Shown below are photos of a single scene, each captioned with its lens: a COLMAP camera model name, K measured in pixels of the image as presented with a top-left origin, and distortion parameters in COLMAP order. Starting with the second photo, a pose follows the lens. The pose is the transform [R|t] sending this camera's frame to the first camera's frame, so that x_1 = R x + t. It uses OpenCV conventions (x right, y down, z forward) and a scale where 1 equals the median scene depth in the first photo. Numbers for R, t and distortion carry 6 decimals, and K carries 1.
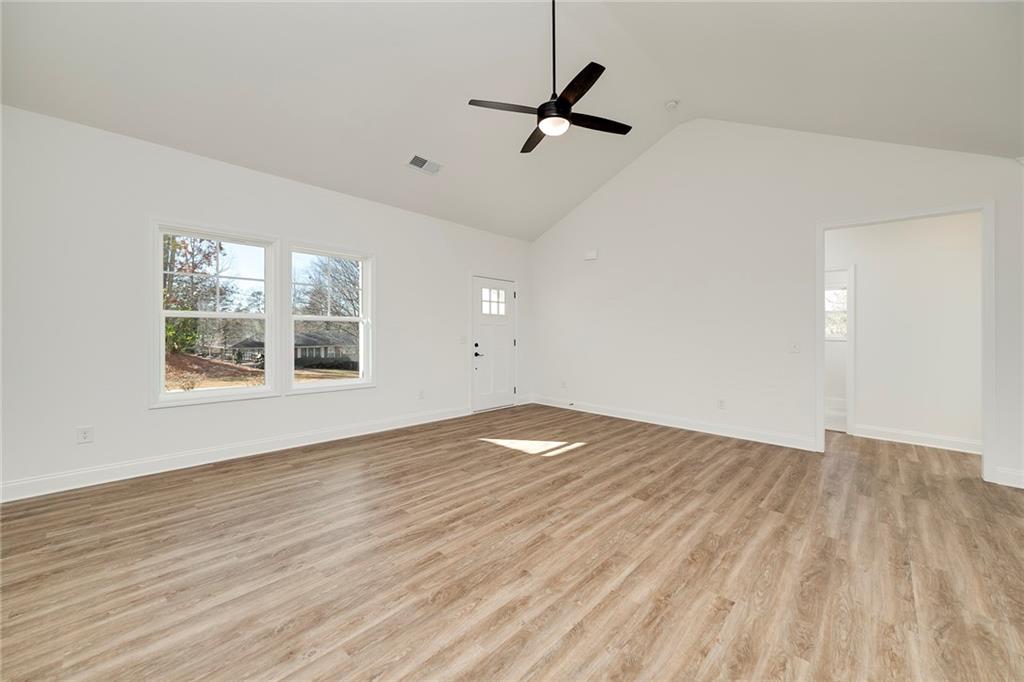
lens RADIAL K [[414.5, 0, 512.9], [0, 414.5, 335.7], [0, 0, 1]] dist [-0.000313, -0.000013]
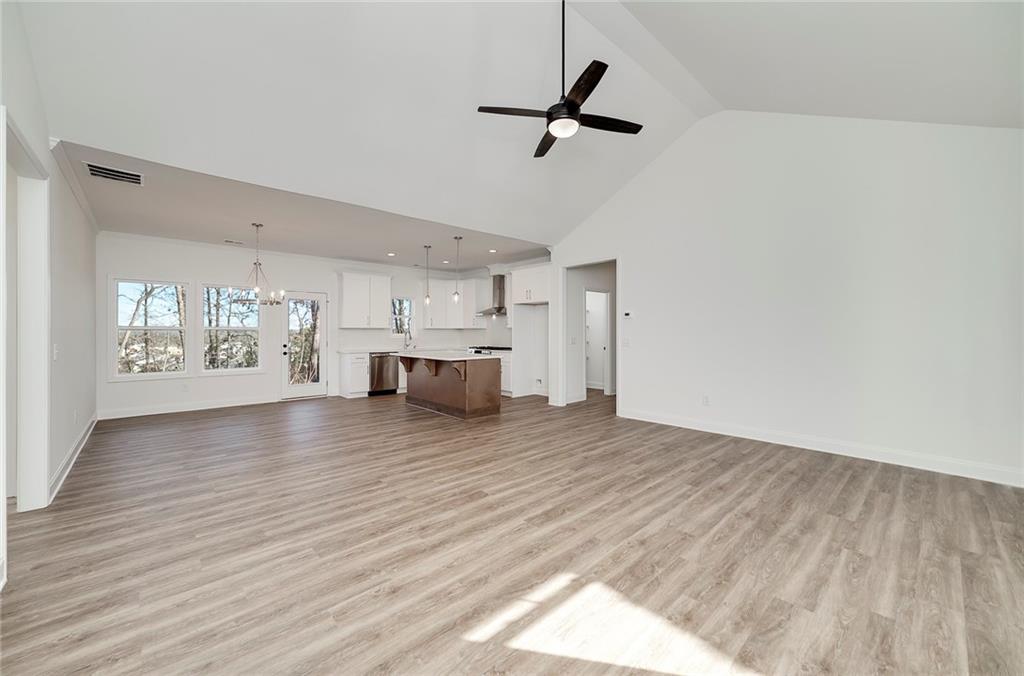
lens RADIAL K [[395.6, 0, 509.7], [0, 395.6, 332.1], [0, 0, 1]] dist [-0.000110, 0.000015]
pose [[-0.995206, -0.013172, 0.096915, 0.147395], [-0.011525, 0.999780, 0.017535, -0.036170], [-0.097125, 0.016334, -0.995138, 2.003433]]
